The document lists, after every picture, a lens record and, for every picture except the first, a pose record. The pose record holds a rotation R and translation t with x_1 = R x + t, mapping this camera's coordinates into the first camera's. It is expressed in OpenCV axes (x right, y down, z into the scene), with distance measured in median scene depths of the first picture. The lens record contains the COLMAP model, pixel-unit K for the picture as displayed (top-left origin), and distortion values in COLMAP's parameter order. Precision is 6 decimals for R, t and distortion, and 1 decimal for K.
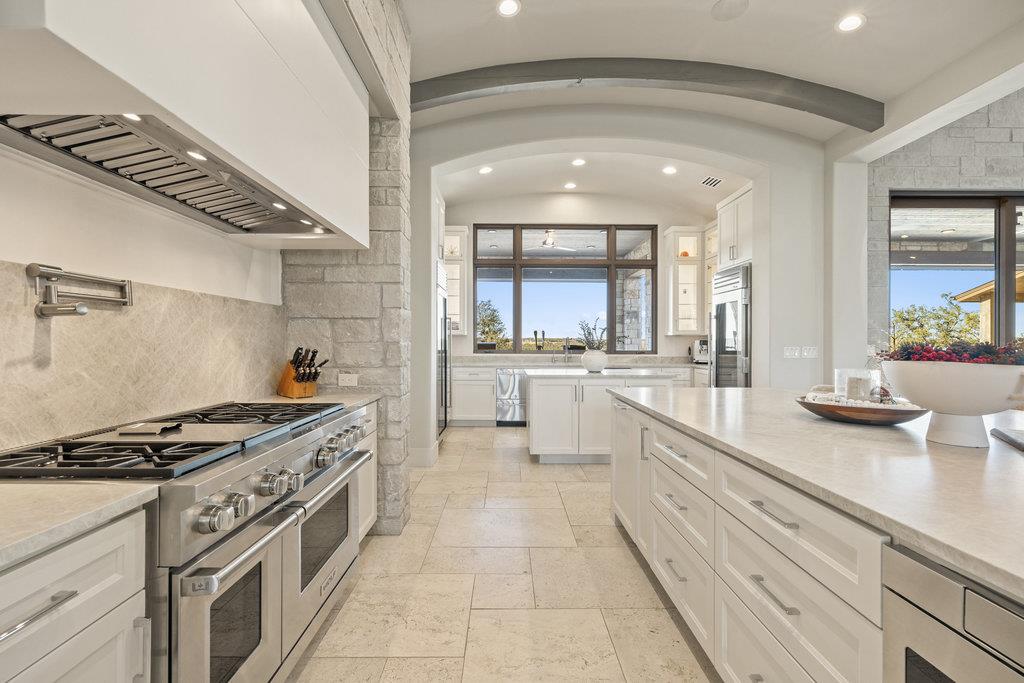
lens RADIAL K [[435.2, 0, 509.8], [0, 435.2, 343.7], [0, 0, 1]] dist [0.003066, -0.000443]
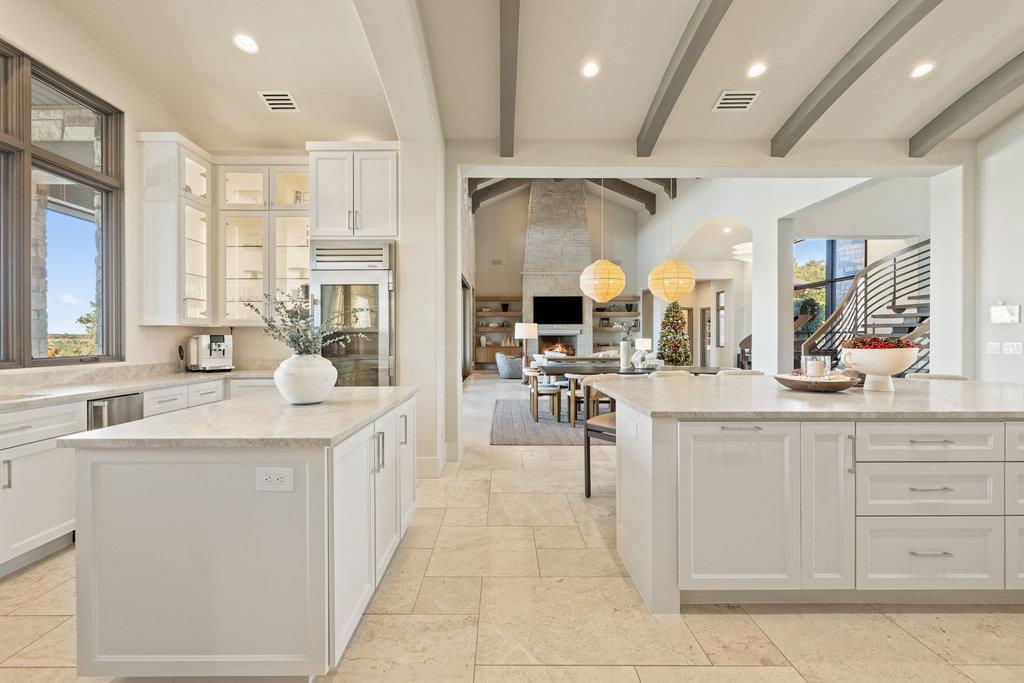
lens RADIAL K [[435.2, 0, 509.5], [0, 435.2, 337.8], [0, 0, 1]] dist [0.003066, -0.000443]
pose [[0.001873, 0.002108, 0.999996, -0.246194], [0.003902, 0.999990, -0.002115, -0.000374], [-0.999991, 0.003906, 0.001865, 0.737455]]
